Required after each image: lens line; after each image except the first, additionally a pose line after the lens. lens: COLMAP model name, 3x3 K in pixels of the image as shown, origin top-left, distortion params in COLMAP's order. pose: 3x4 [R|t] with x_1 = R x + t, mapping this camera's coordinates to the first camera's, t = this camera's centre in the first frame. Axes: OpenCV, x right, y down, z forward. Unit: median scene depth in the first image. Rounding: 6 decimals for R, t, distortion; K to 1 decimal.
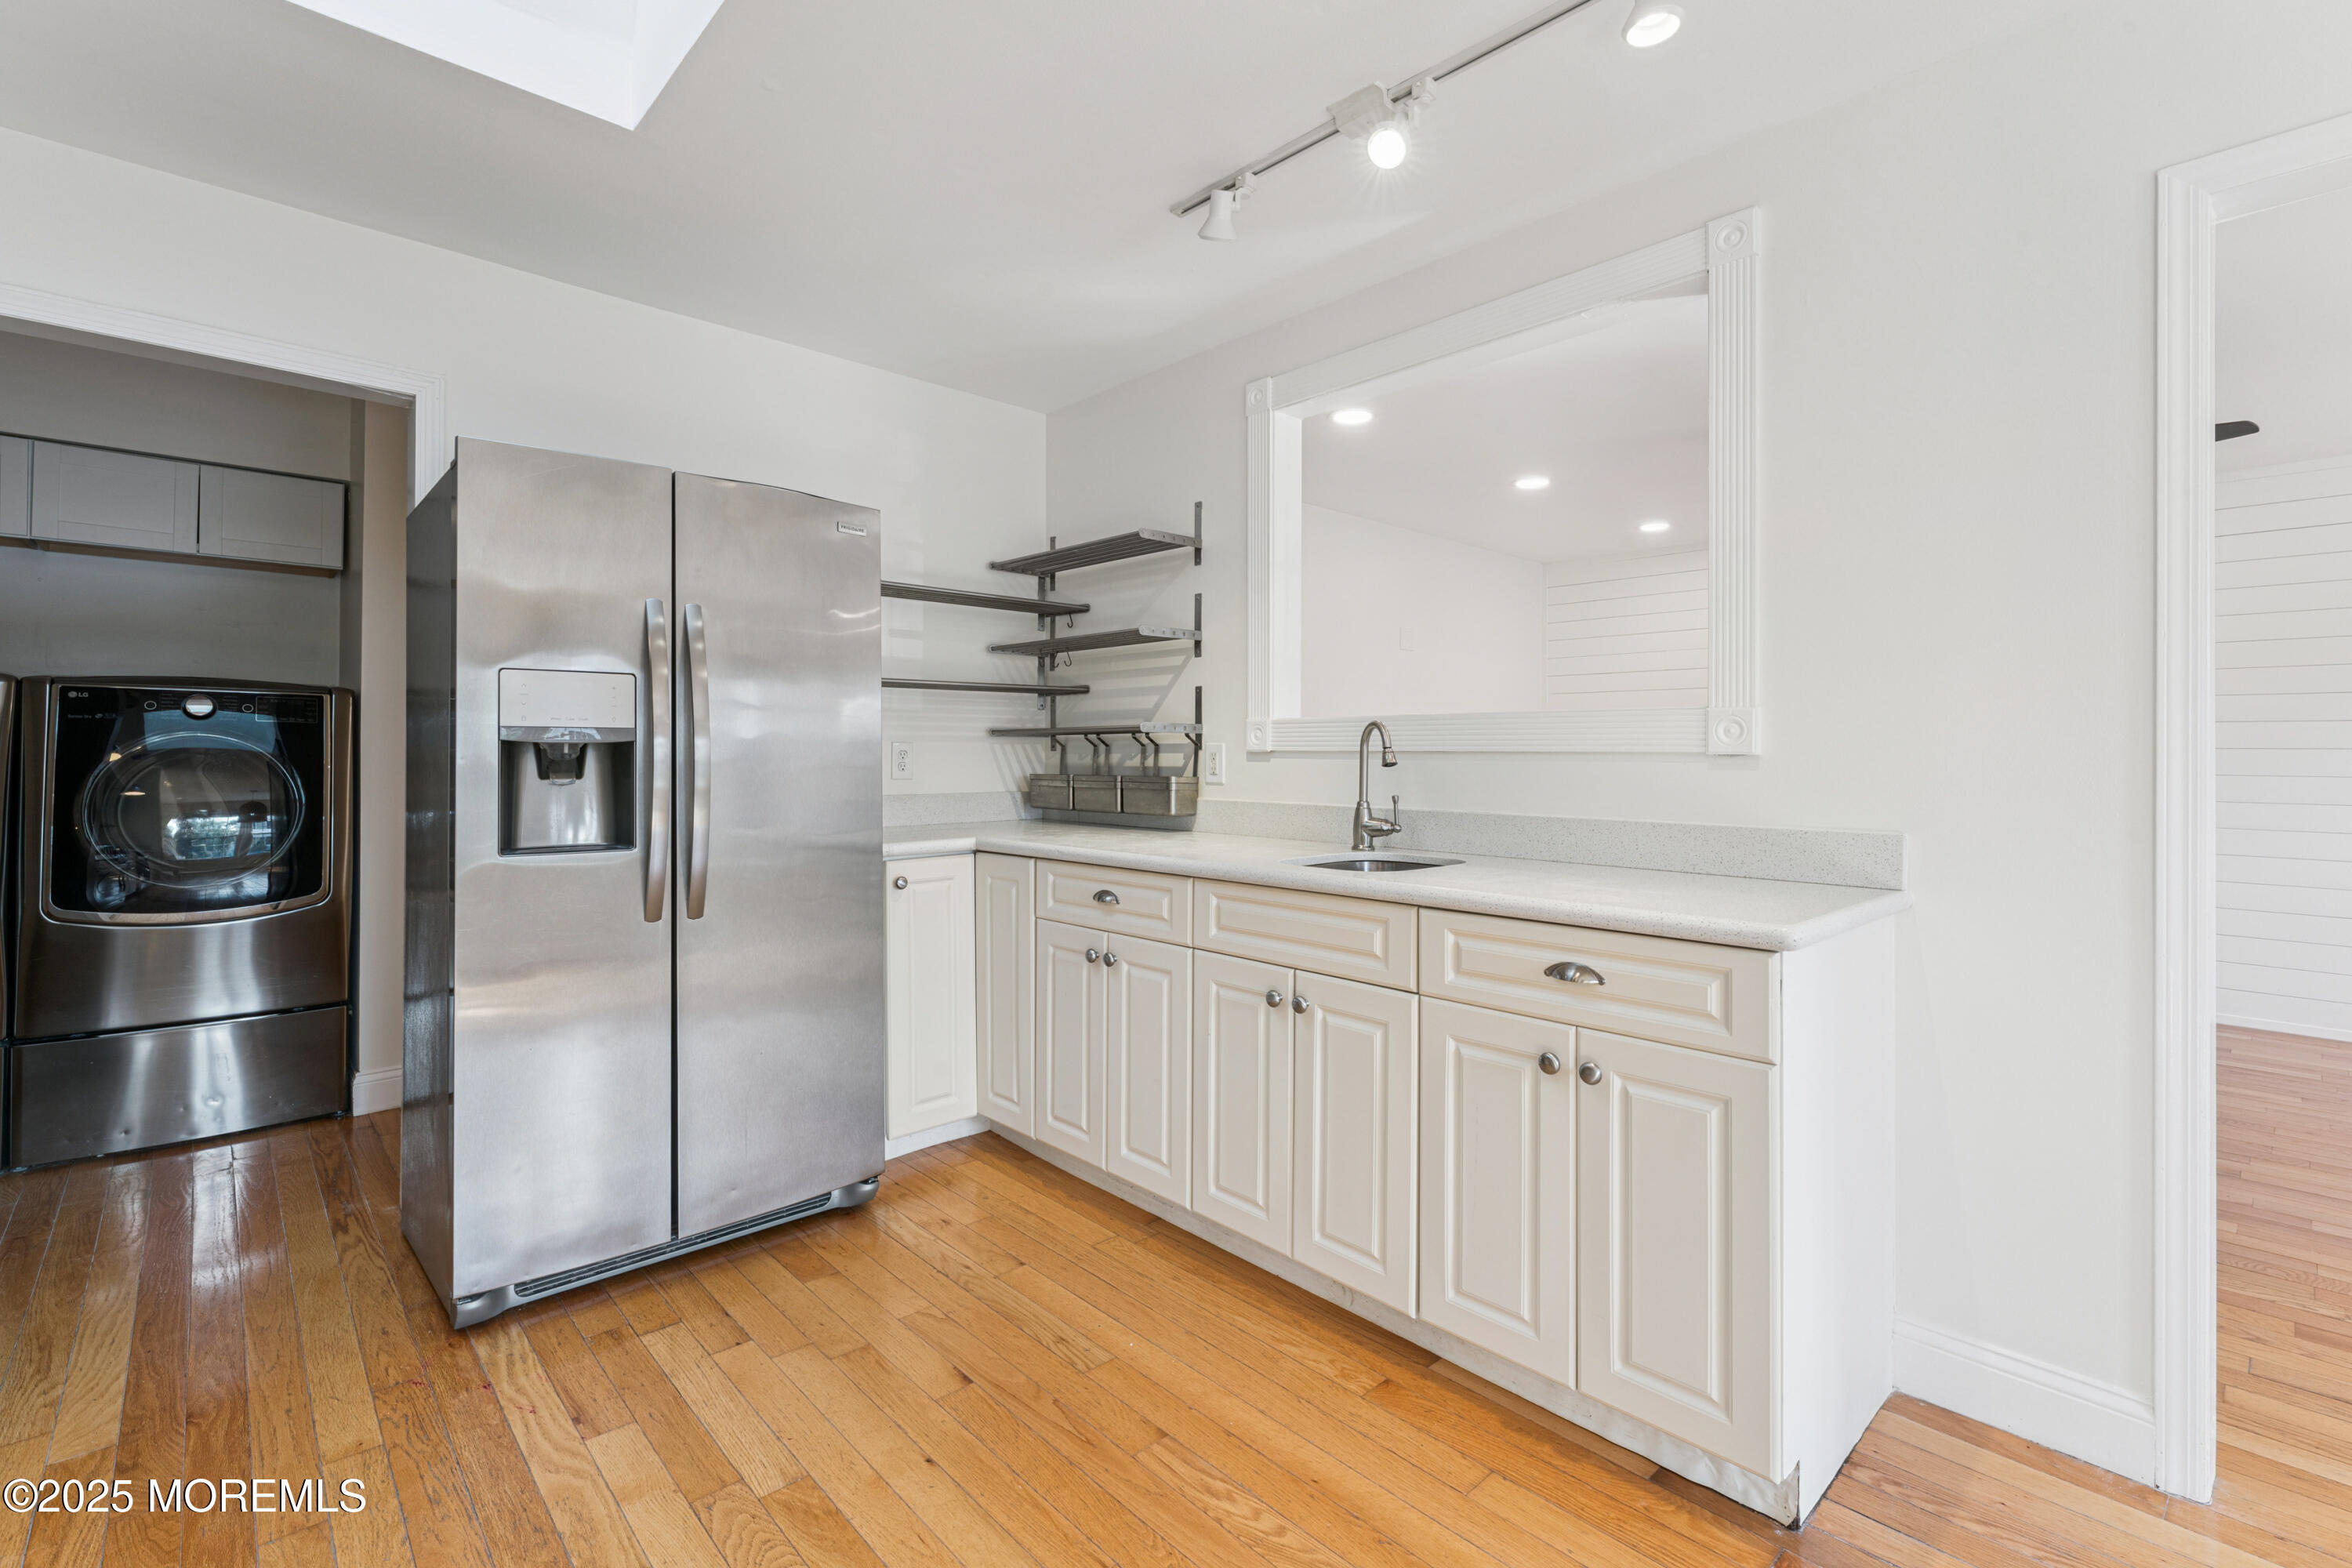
lens RADIAL K [[1055.0, 0, 1192.4], [0, 1055.0, 745.5], [0, 0, 1]] dist [-0.000082, -0.001057]
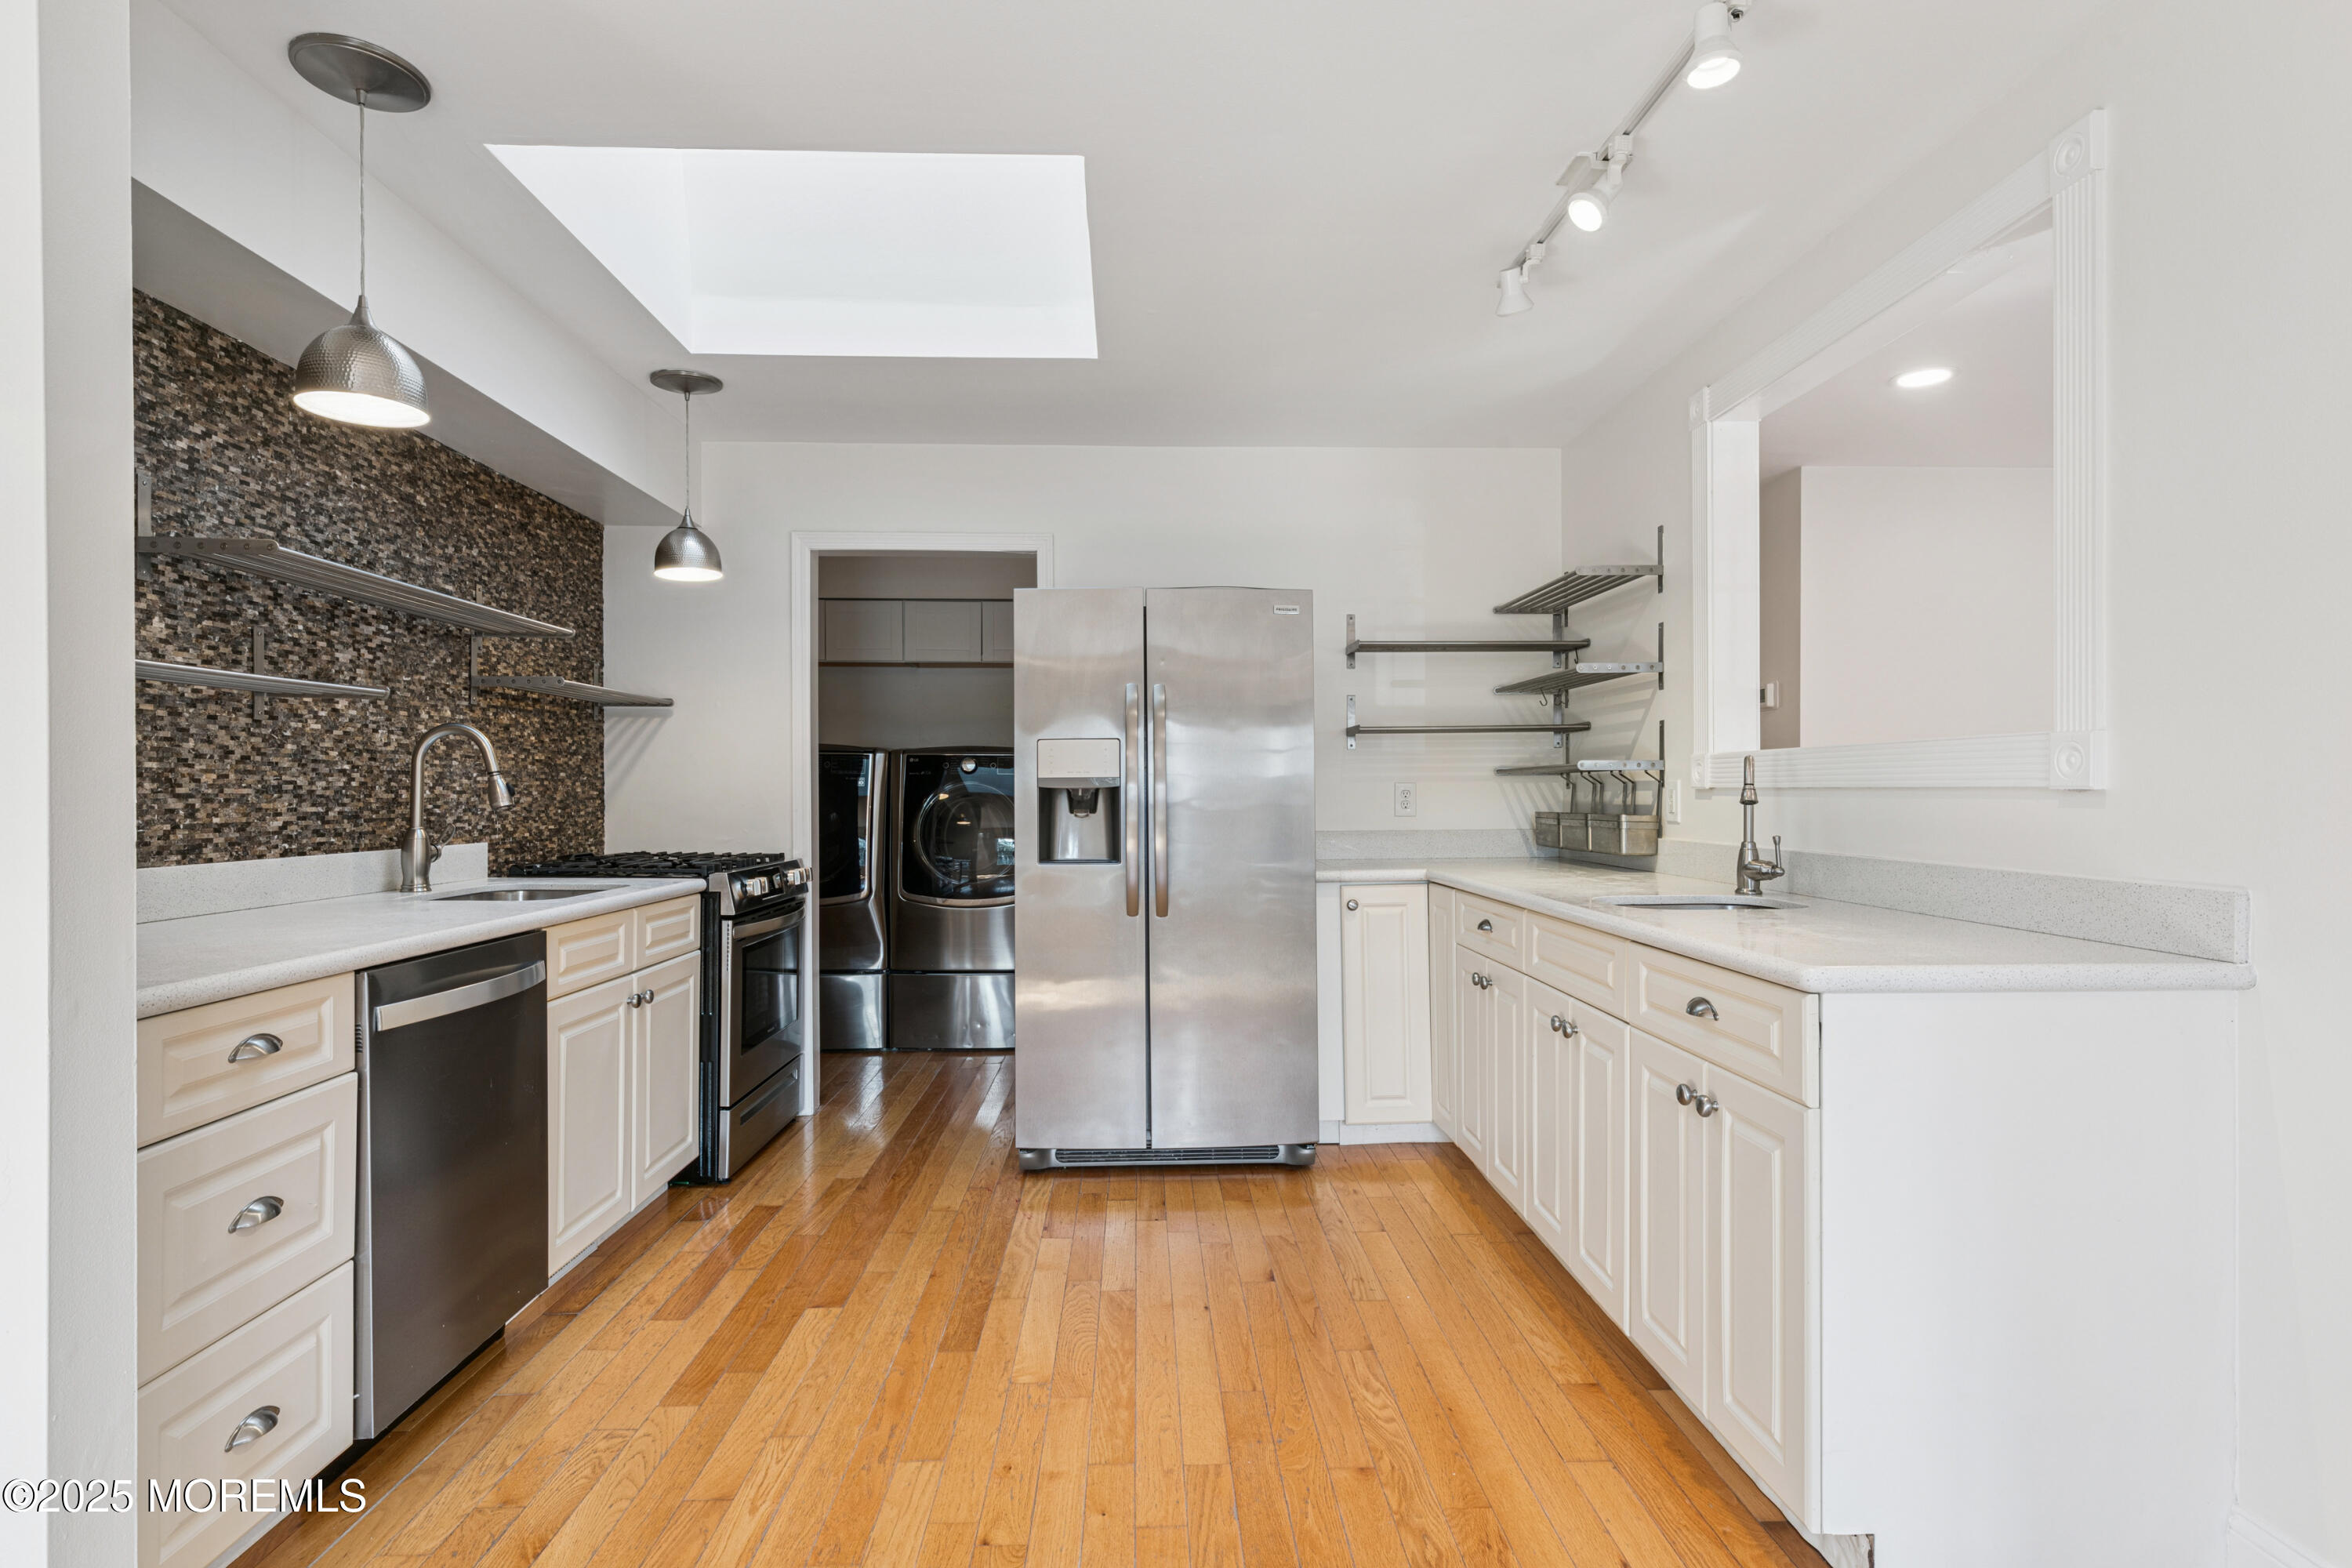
lens RADIAL K [[1198.8, 0, 1193.5], [0, 1198.8, 795.7], [0, 0, 1]] dist [0.001278, -0.001581]
pose [[0.761245, -0.005148, -0.648444, 0.480353], [0.012404, 0.999901, 0.006624, -0.000673], [0.648346, -0.013086, 0.761233, -0.123650]]
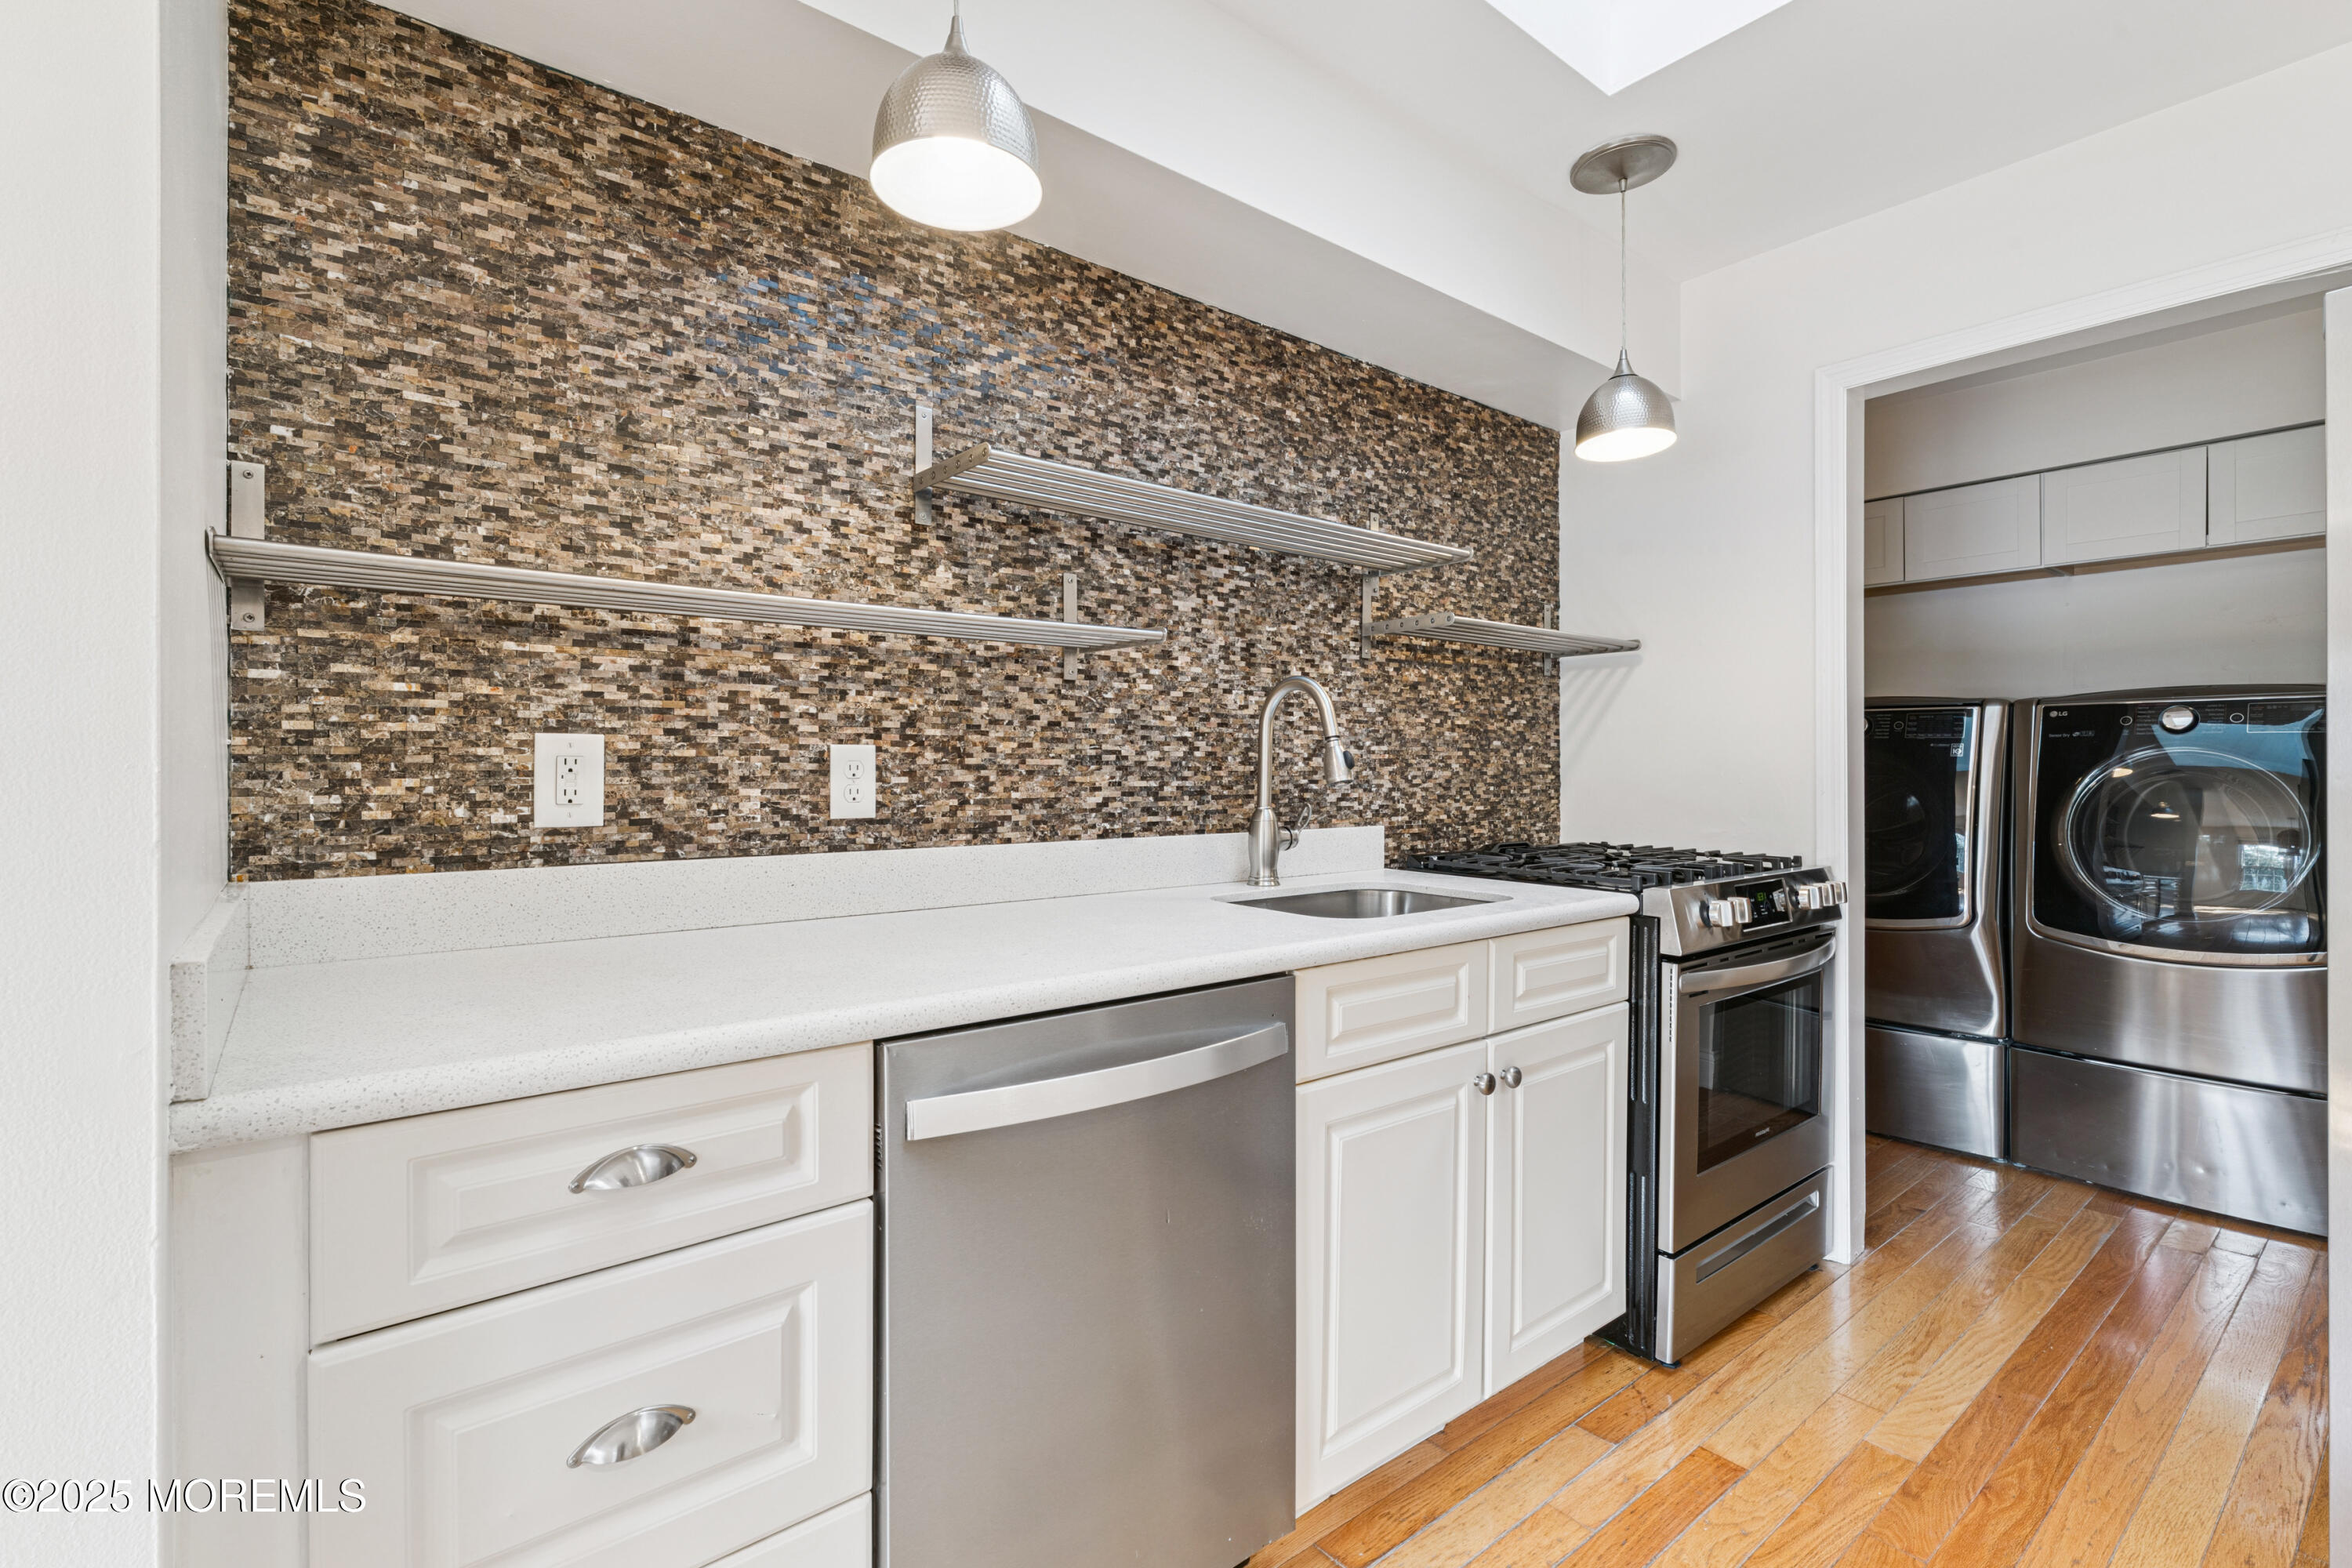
lens RADIAL K [[1078.5, 0, 1152.6], [0, 1078.5, 769.2], [0, 0, 1]] dist [-0.001072, 0.000908]
pose [[-0.078110, -0.007113, -0.996919, 0.036797], [0.010460, 0.999914, -0.007954, 0.004119], [0.996890, -0.011050, -0.078029, 0.231952]]
